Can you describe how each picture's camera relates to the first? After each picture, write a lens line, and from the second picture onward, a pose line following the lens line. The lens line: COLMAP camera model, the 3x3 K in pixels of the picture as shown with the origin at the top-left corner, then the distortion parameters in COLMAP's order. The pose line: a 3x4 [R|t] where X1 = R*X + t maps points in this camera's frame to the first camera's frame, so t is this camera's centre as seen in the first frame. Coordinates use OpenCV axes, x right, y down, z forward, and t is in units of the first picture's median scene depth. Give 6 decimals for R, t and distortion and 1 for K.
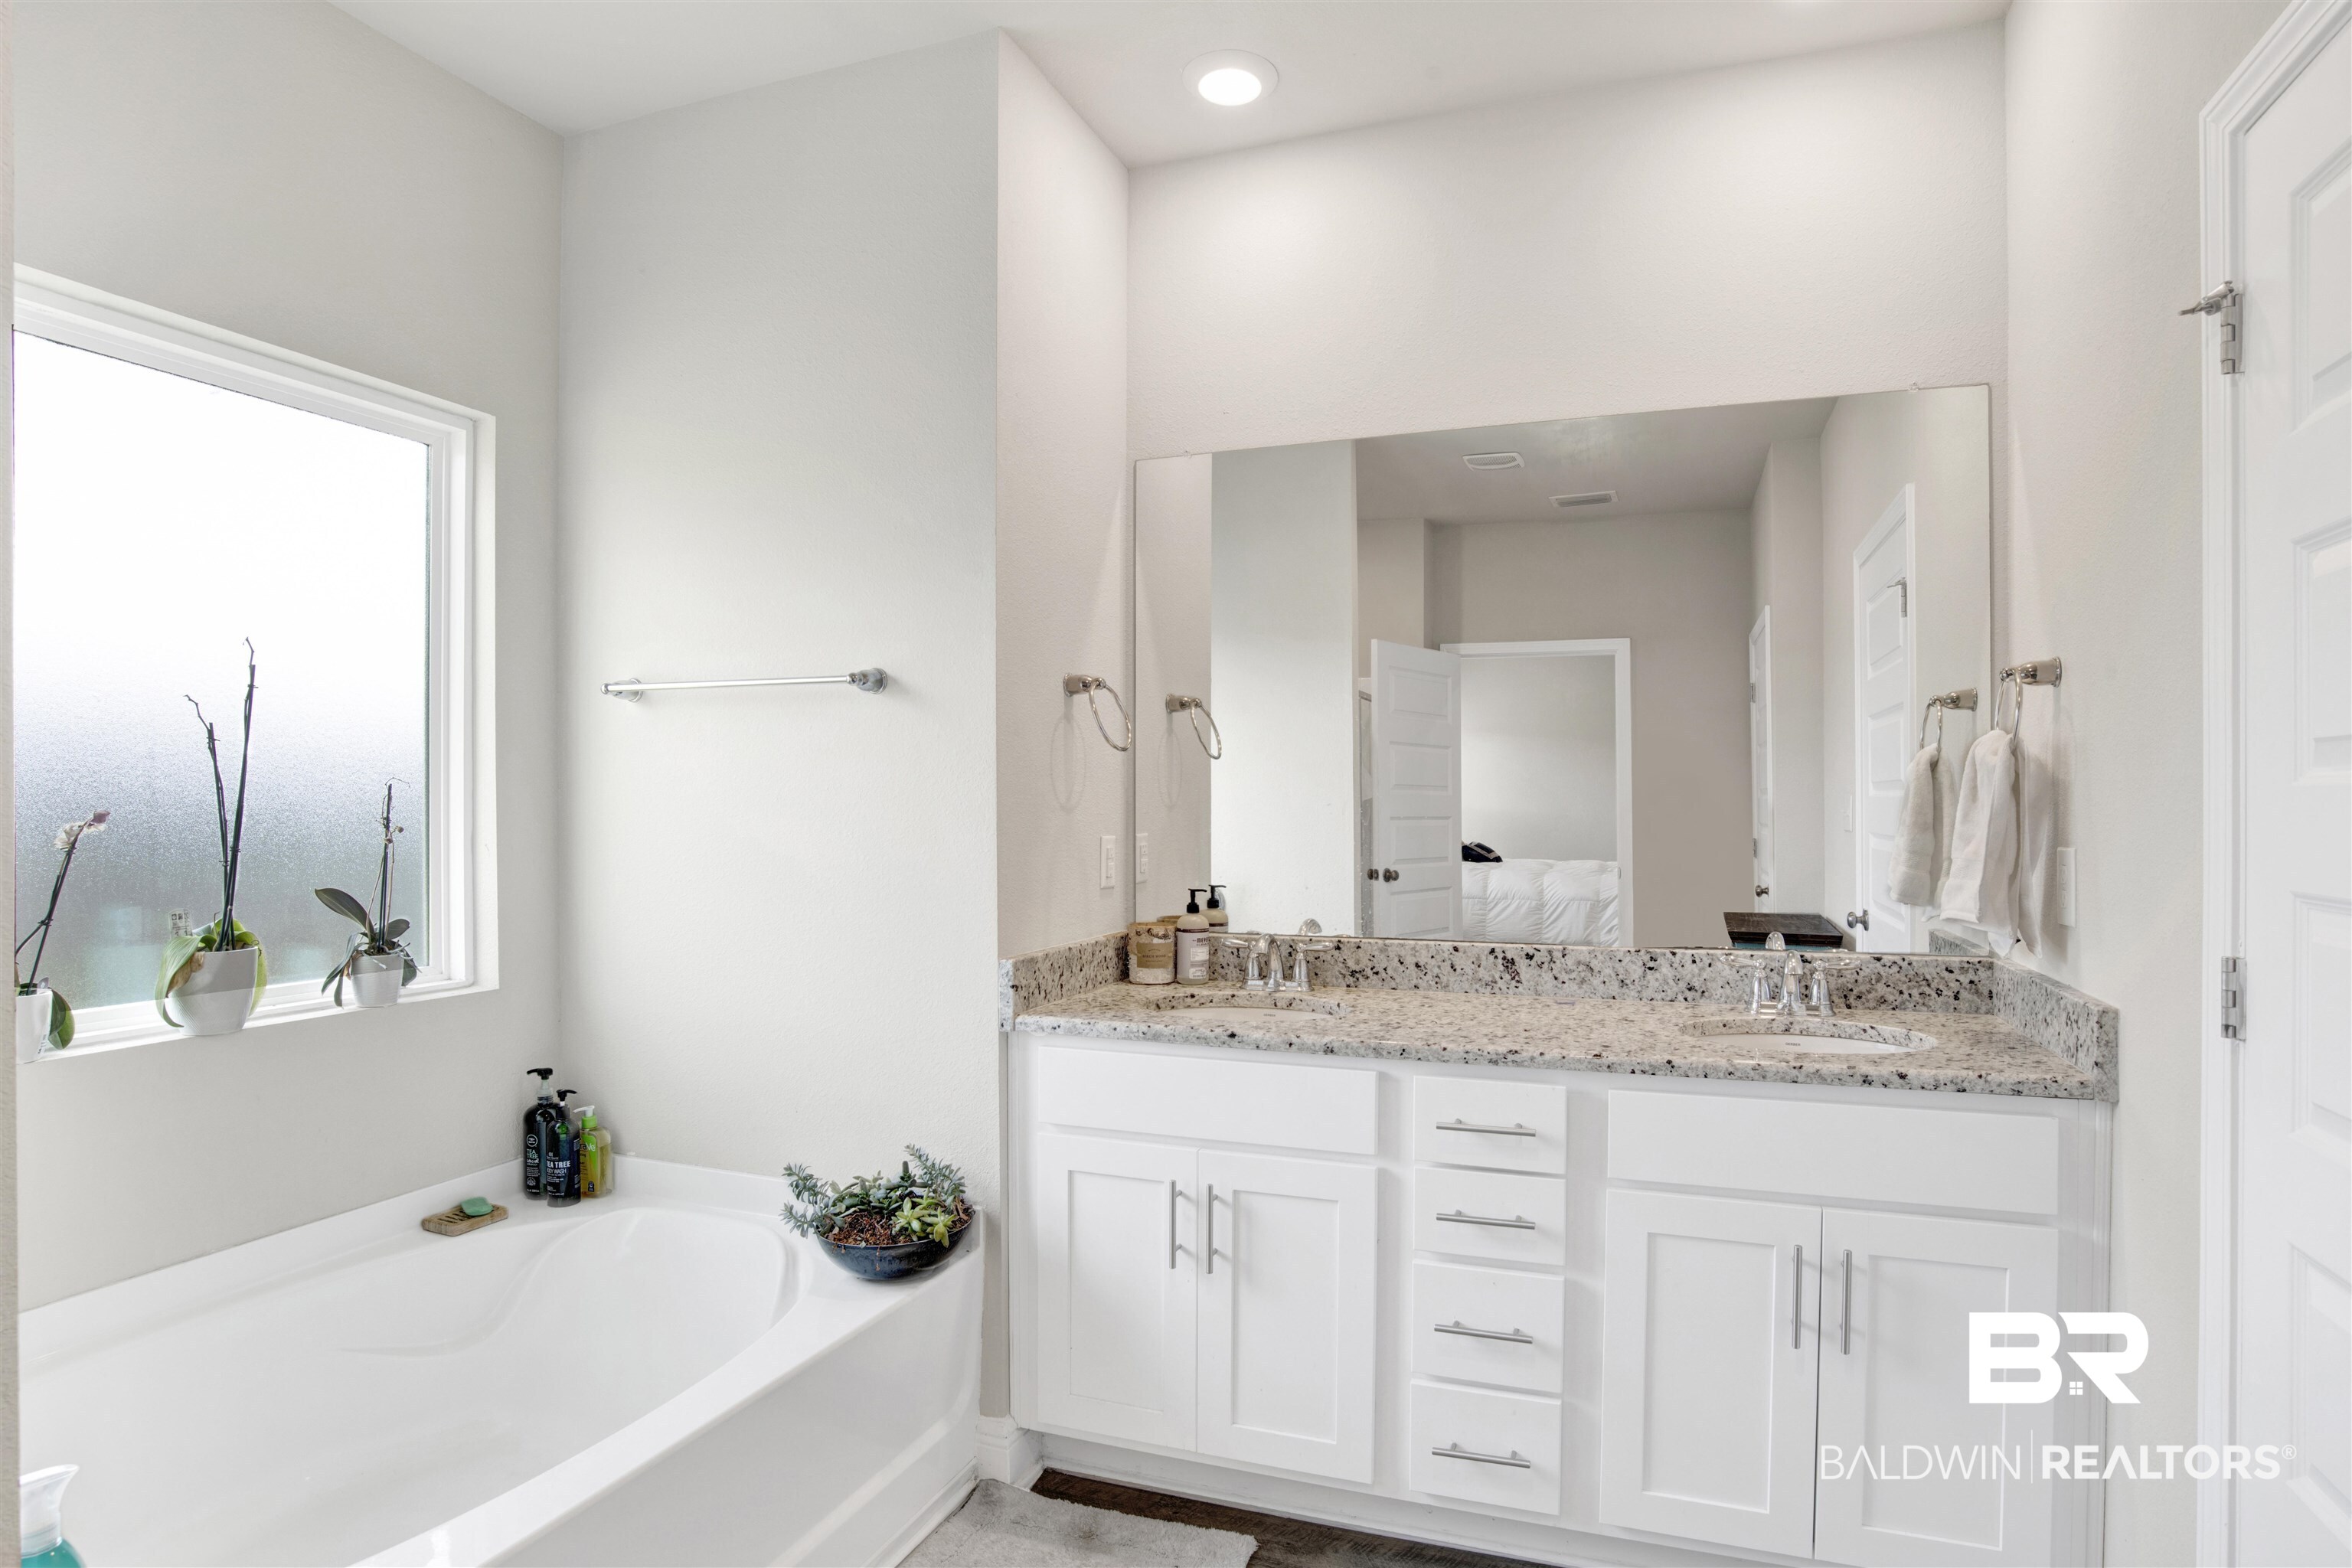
lens RADIAL K [[1256.6, 0, 1184.1], [0, 1256.6, 816.3], [0, 0, 1]] dist [-0.062704, 0.015736]
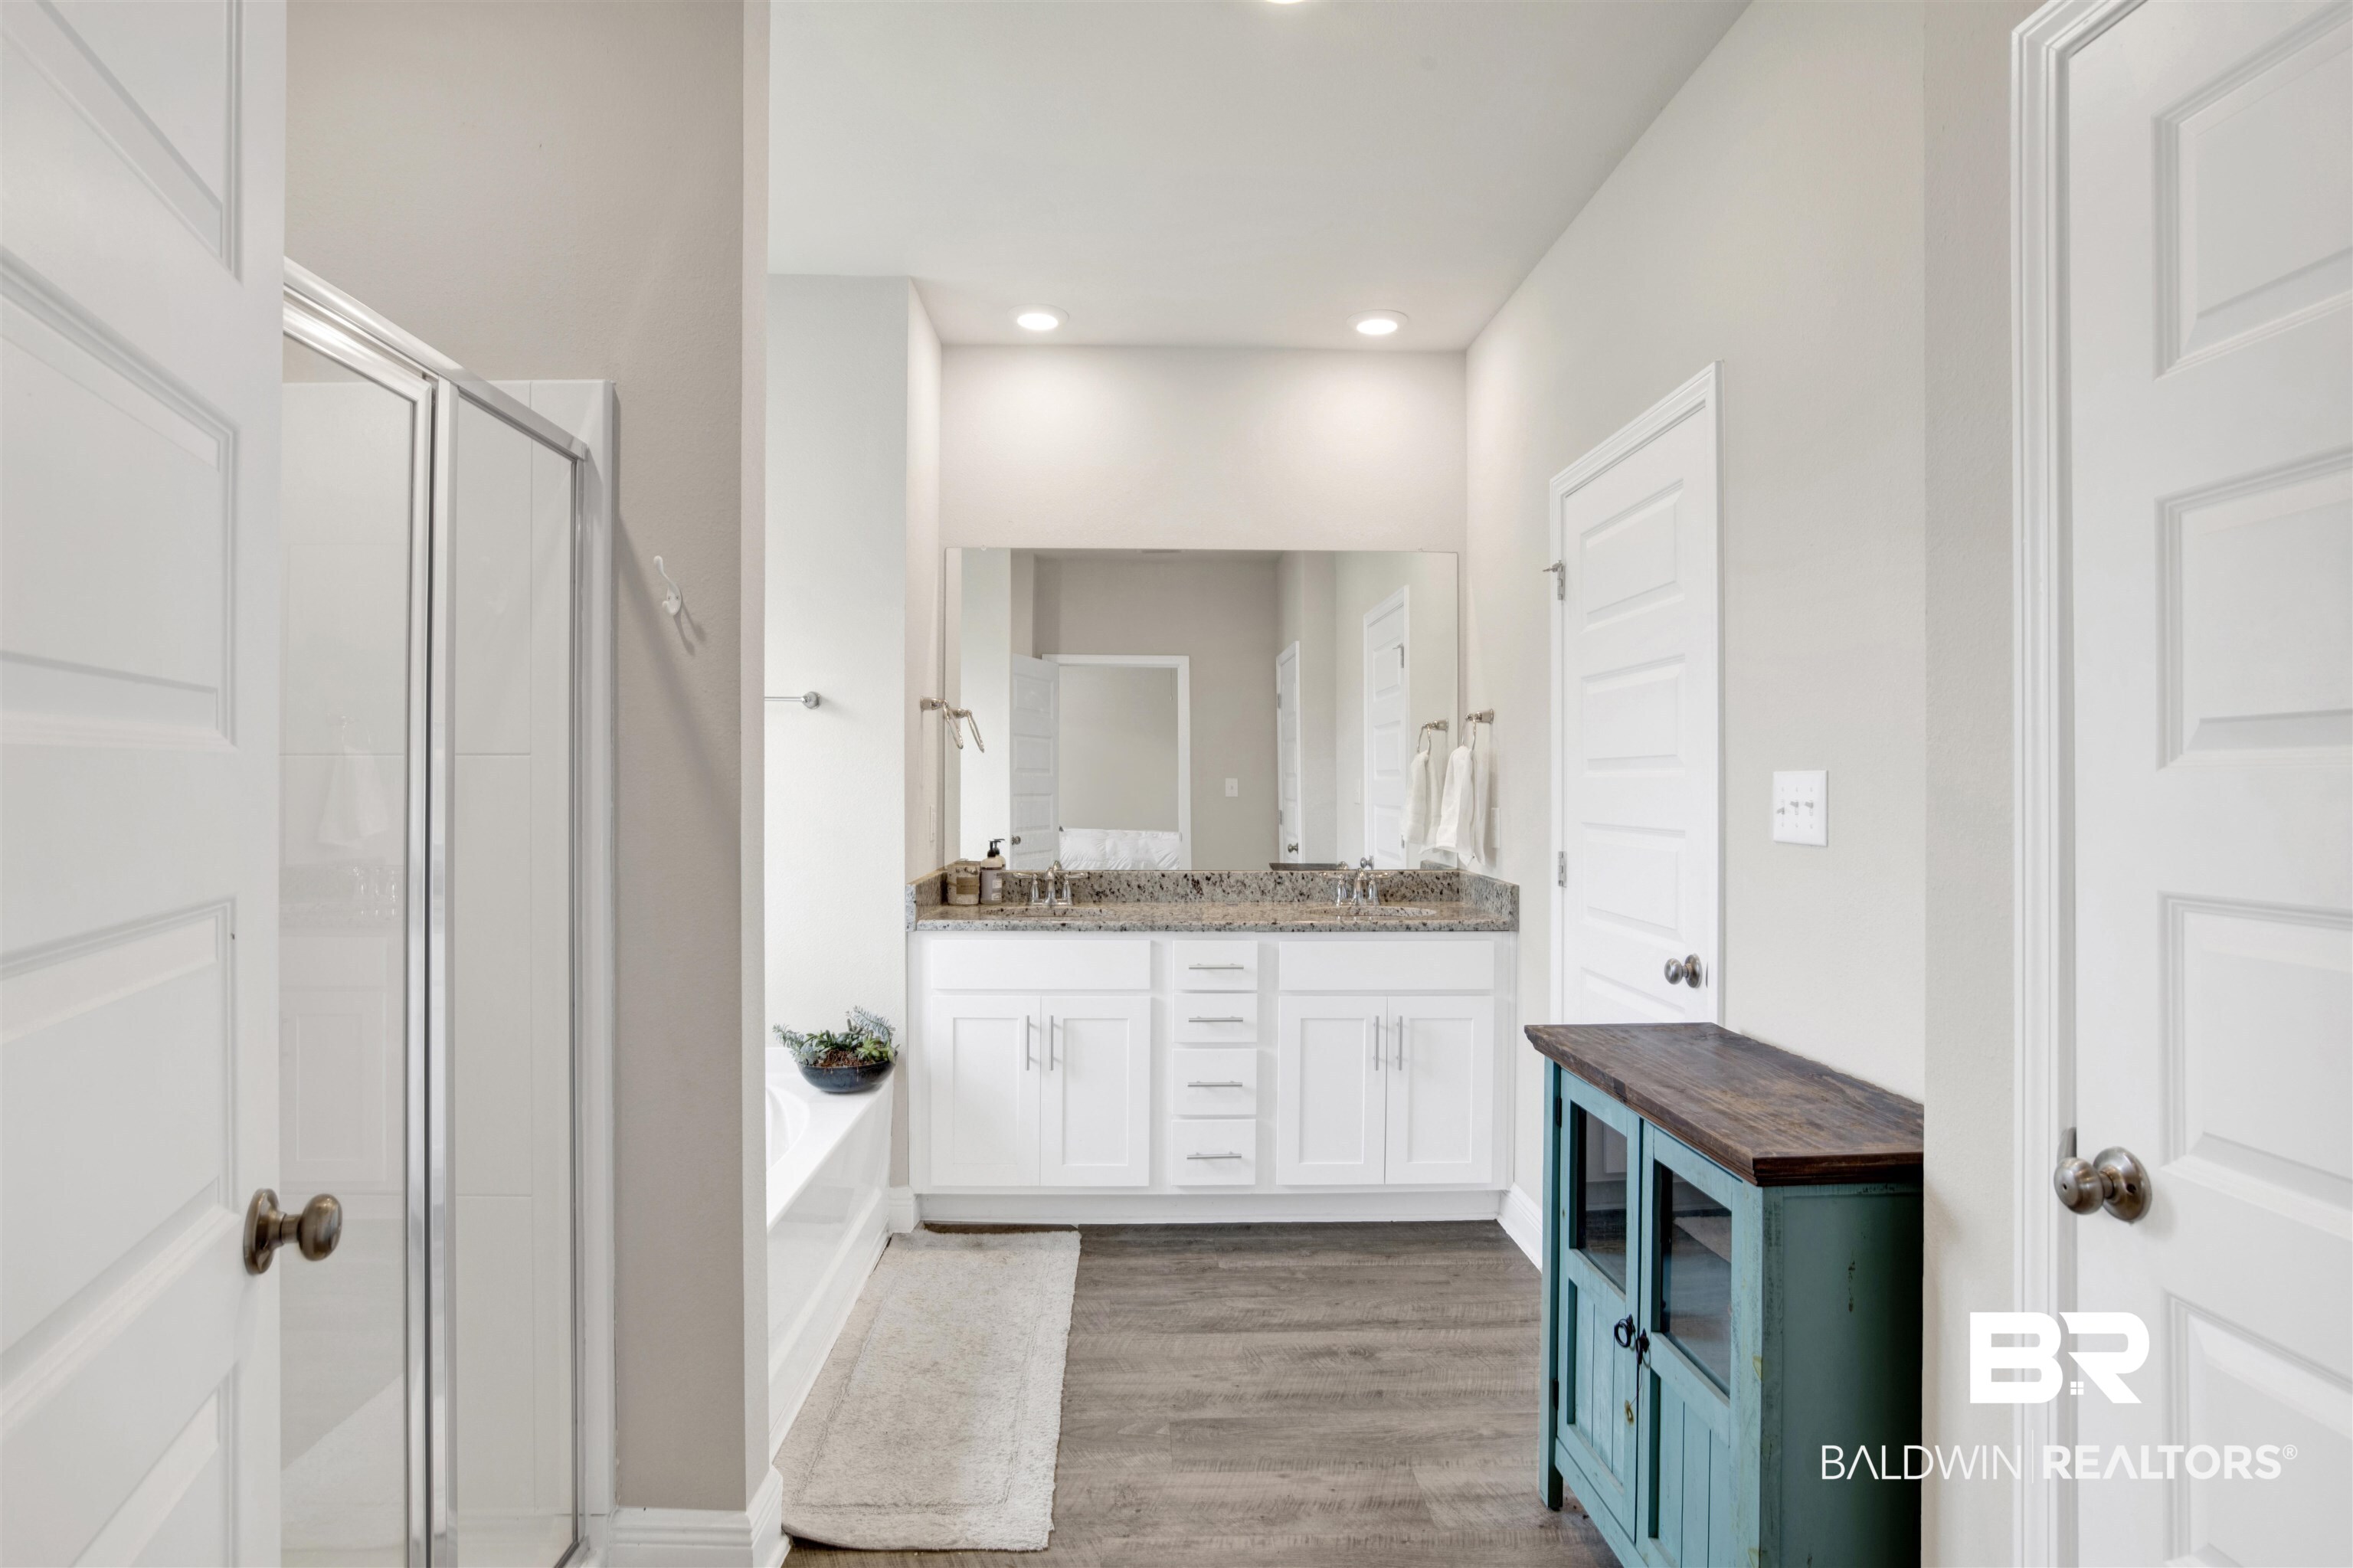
lens RADIAL K [[1257.2, 0, 1161.8], [0, 1257.2, 782.2], [0, 0, 1]] dist [-0.062704, 0.015736]
pose [[0.928921, 0.003553, 0.370262, -0.445166], [0.000995, 0.999926, -0.012091, 0.007936], [-0.370278, 0.011600, 0.928849, -0.573381]]
